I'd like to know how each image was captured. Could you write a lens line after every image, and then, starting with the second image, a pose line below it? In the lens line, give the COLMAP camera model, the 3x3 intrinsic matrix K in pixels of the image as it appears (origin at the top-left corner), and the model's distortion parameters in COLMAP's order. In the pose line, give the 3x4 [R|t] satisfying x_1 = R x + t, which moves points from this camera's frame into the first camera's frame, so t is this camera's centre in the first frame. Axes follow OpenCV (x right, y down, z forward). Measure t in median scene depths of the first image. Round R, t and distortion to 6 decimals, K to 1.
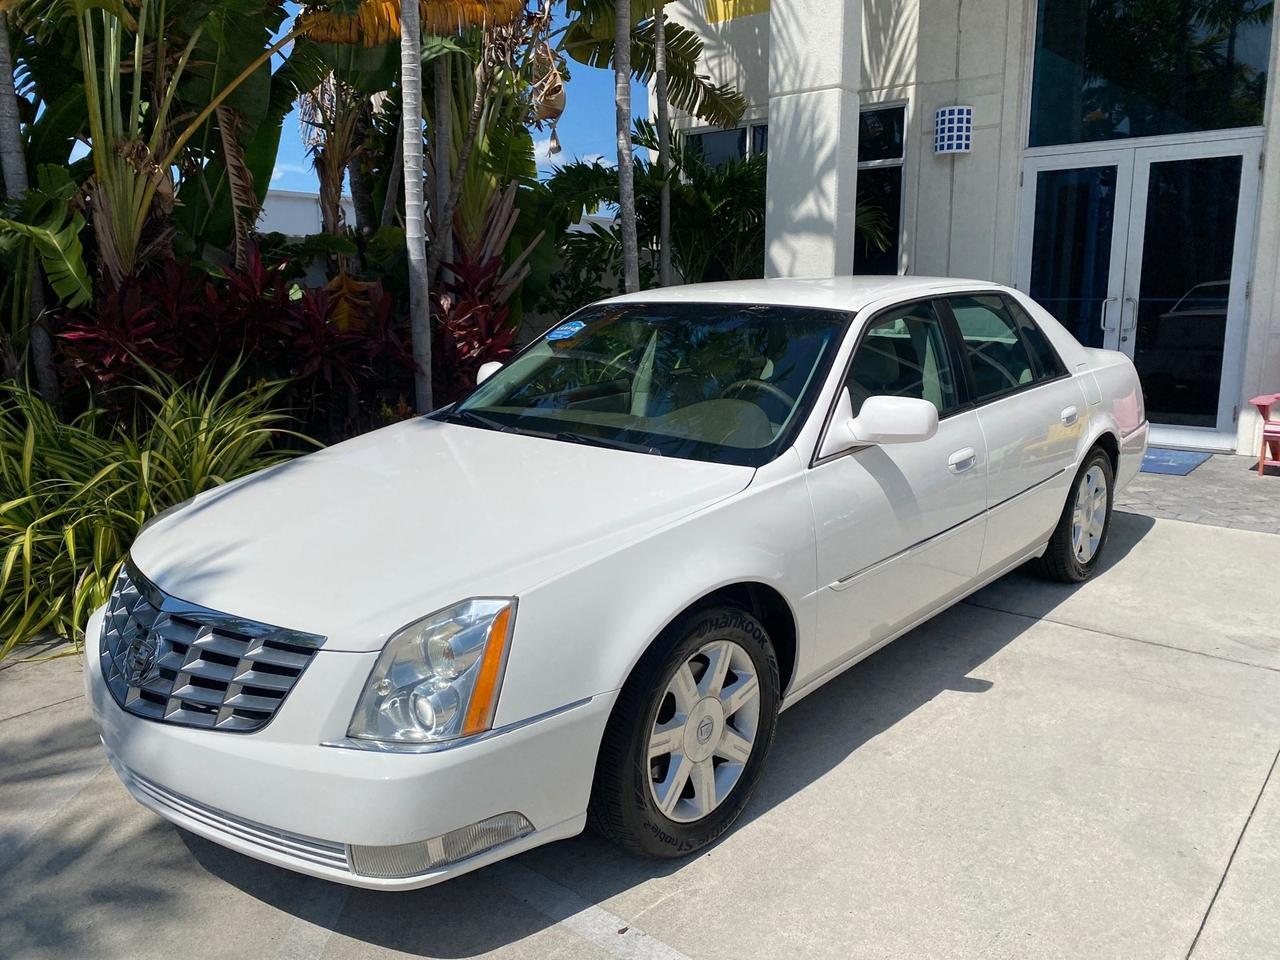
lens RADIAL K [[989.7, 0, 647.1], [0, 989.7, 469.5], [0, 0, 1]] dist [0.008937, -0.010360]
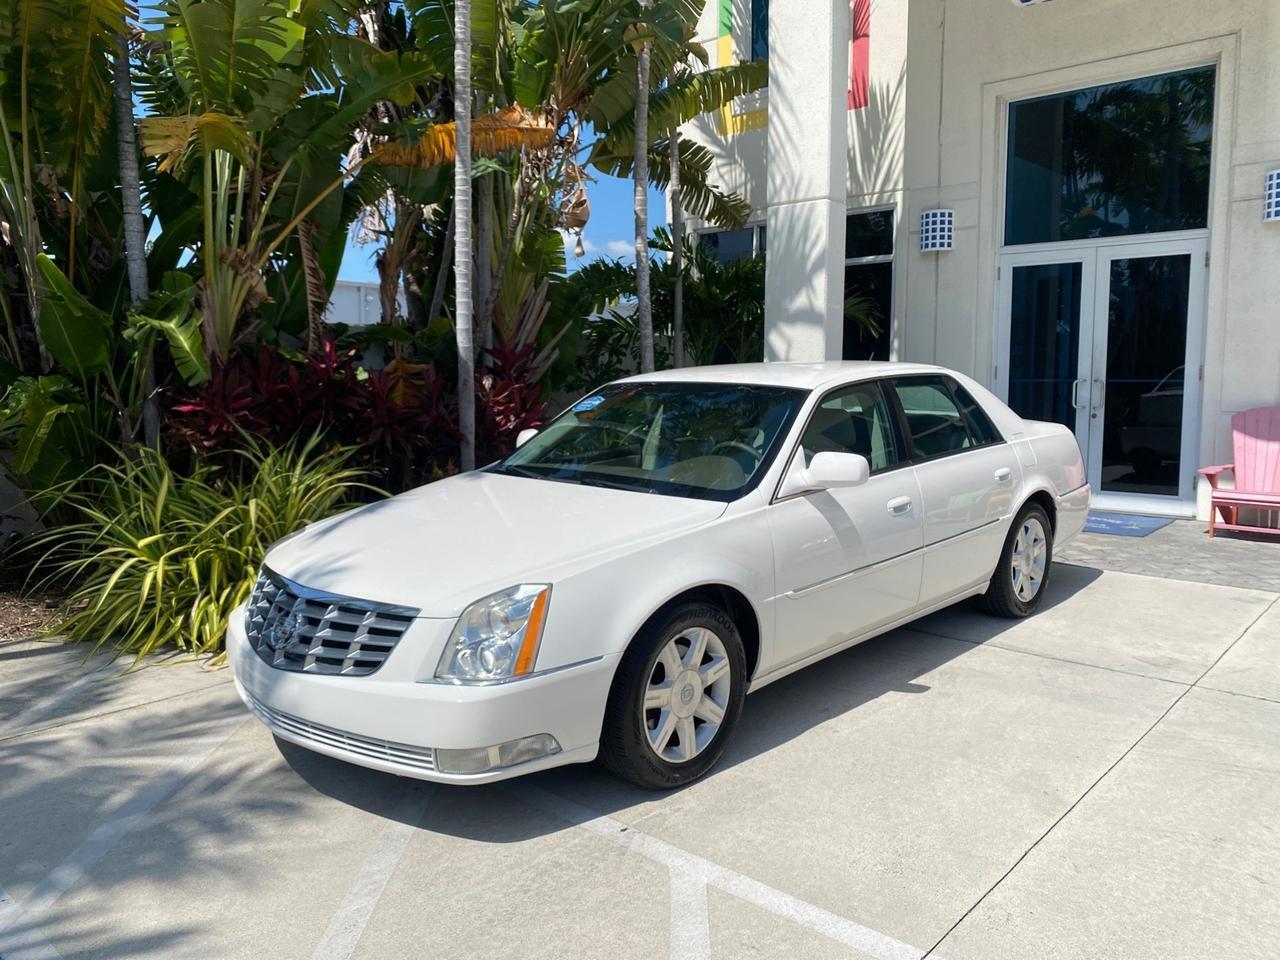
lens RADIAL K [[999.0, 0, 637.1], [0, 999.0, 479.6], [0, 0, 1]] dist [0.007537, -0.011552]
pose [[0.999390, 0.004573, -0.034611, 0.020979], [-0.007027, 0.997443, -0.071117, 0.040011], [0.034197, 0.071316, 0.996867, -0.225243]]
